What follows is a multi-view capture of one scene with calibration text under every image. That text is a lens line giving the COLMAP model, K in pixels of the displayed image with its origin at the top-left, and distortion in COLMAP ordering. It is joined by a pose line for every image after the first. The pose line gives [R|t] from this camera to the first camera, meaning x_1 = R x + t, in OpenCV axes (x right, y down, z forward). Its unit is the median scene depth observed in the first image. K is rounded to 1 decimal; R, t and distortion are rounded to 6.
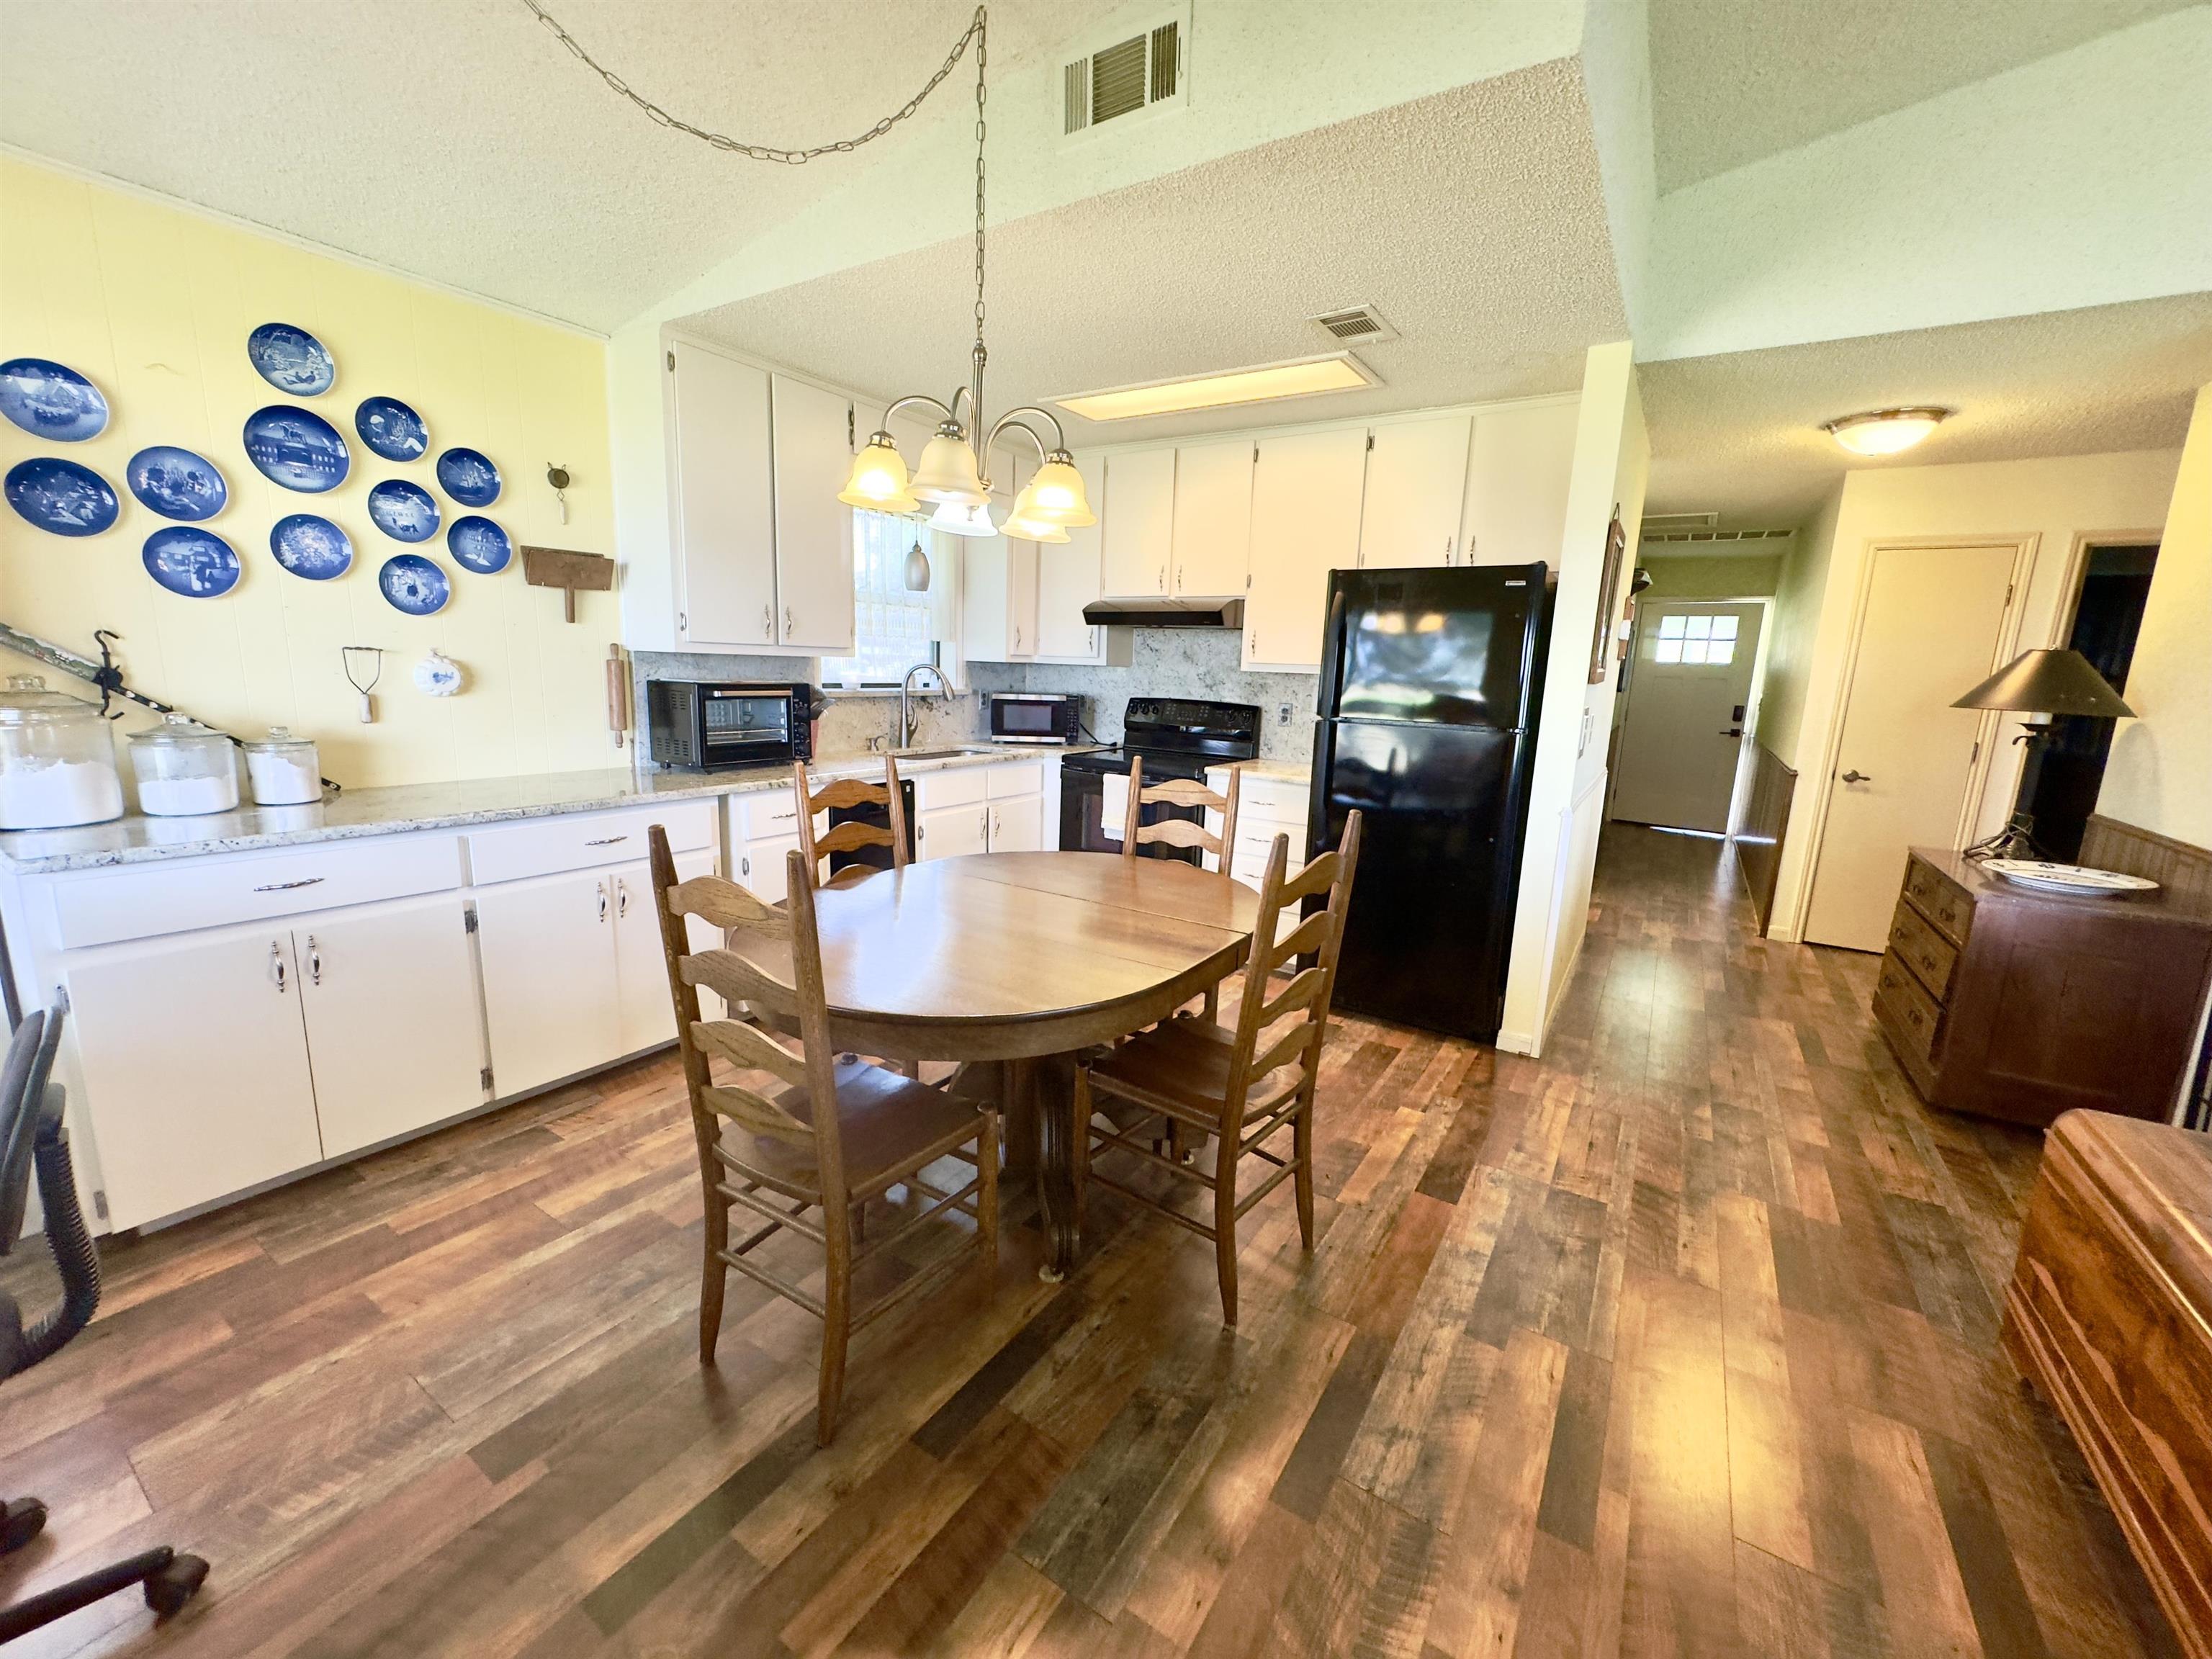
lens RADIAL K [[890.1, 0, 1105.0], [0, 890.1, 825.1], [0, 0, 1]] dist [0.001147, 0.000459]
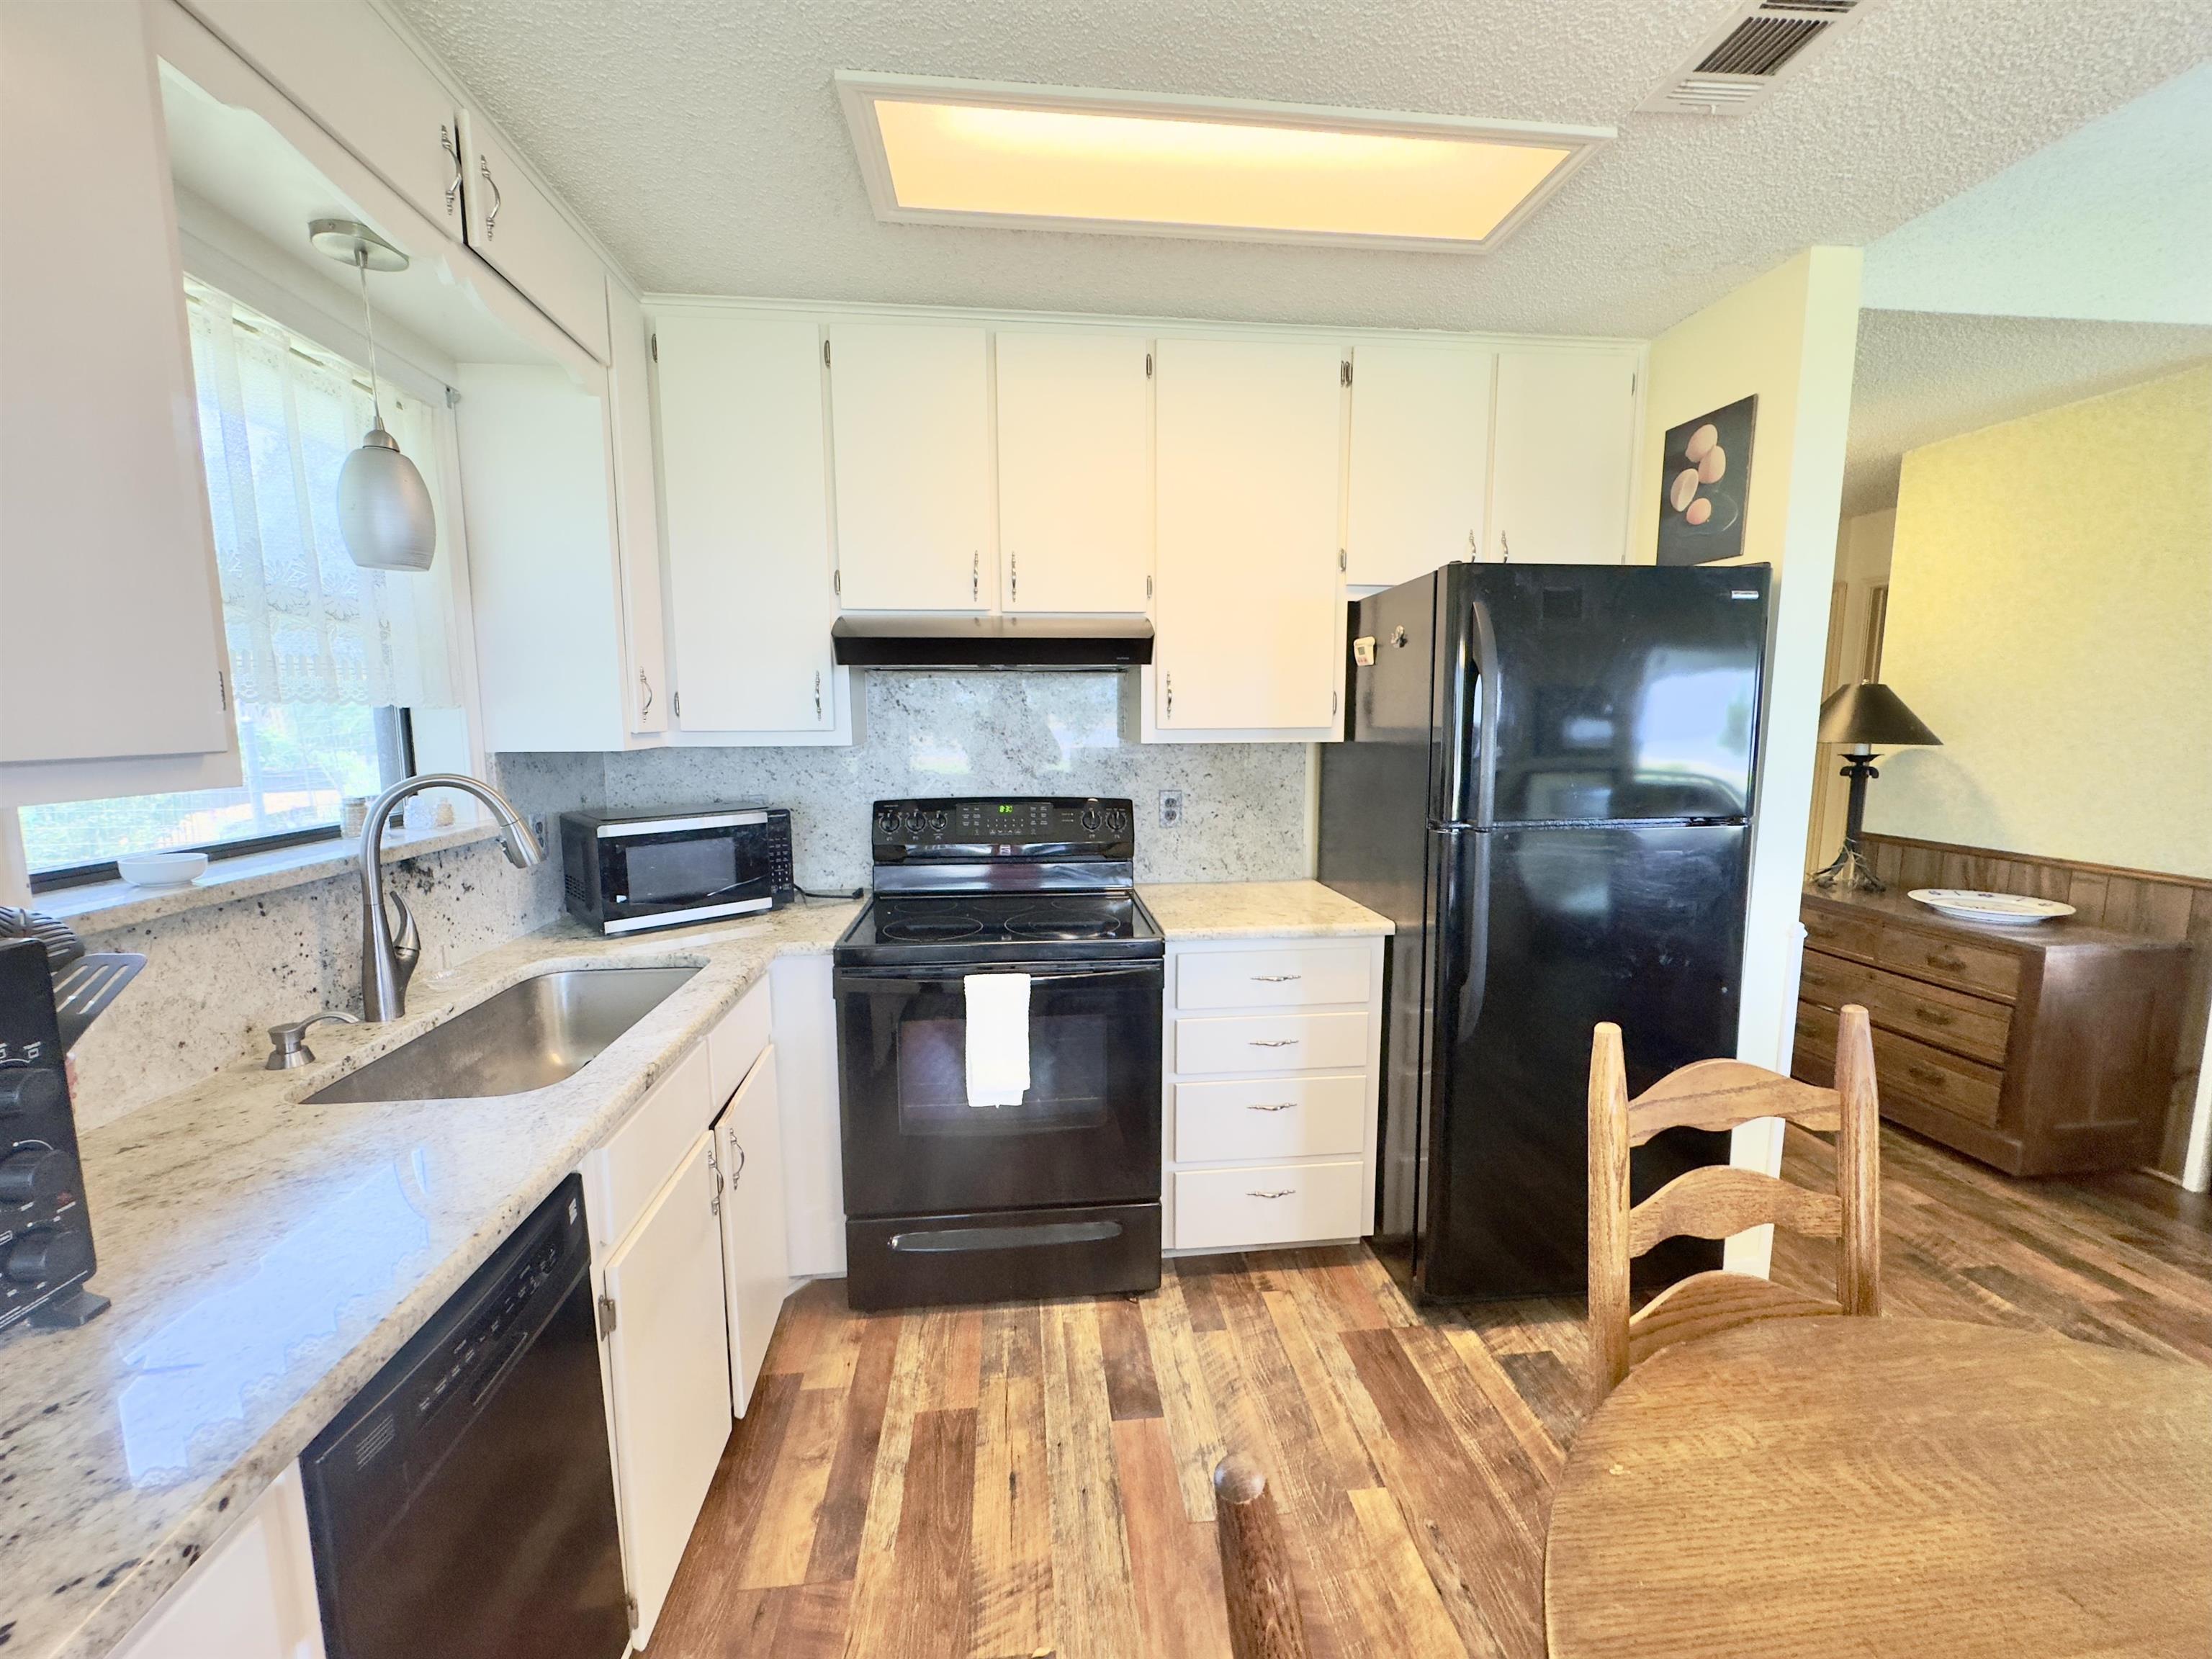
lens RADIAL K [[876.7, 0, 1106.0], [0, 876.7, 829.5], [0, 0, 1]] dist [-0.001221, 0.000091]
pose [[0.774953, -0.116551, 0.621180, -0.281482], [0.145055, 0.989413, 0.004678, -0.159168], [-0.615148, 0.086480, 0.783654, 0.738421]]
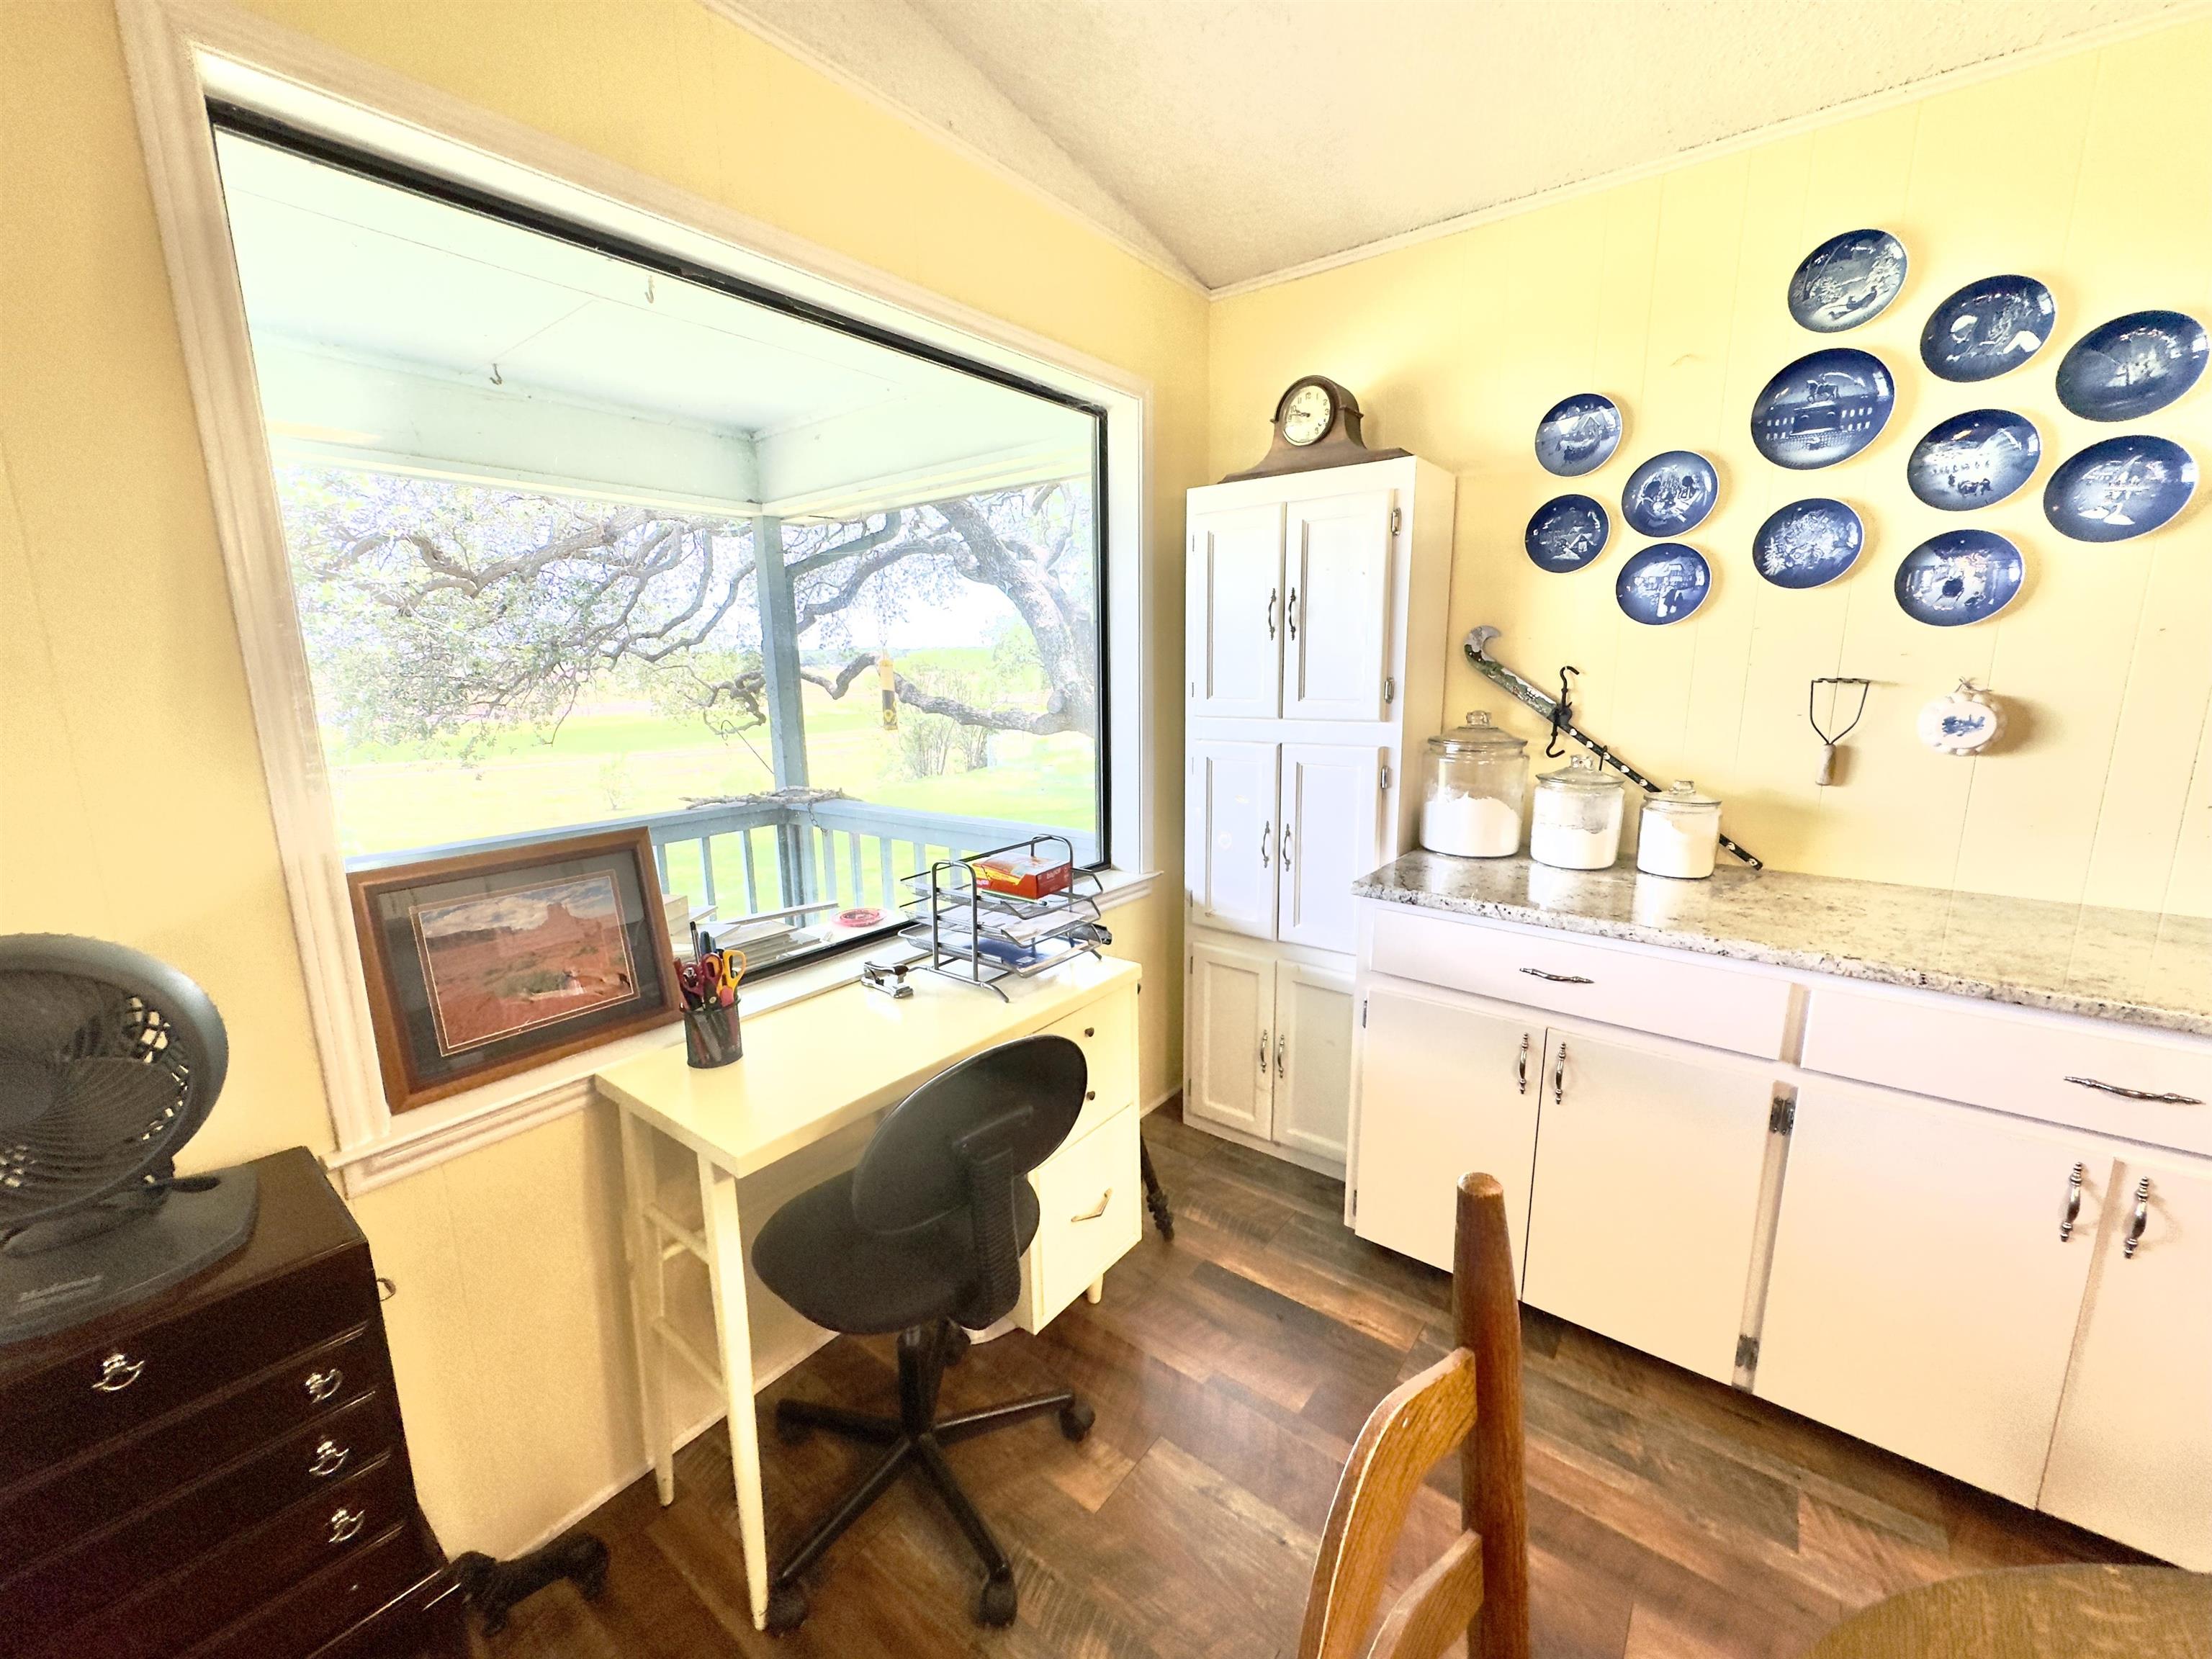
lens RADIAL K [[890.1, 0, 1105.0], [0, 890.1, 825.1], [0, 0, 1]] dist [0.001147, 0.000459]
pose [[-0.076495, 0.151139, -0.985548, -0.067475], [-0.176358, 0.970809, 0.162567, -0.079110], [0.981349, 0.186245, -0.047608, 0.387157]]
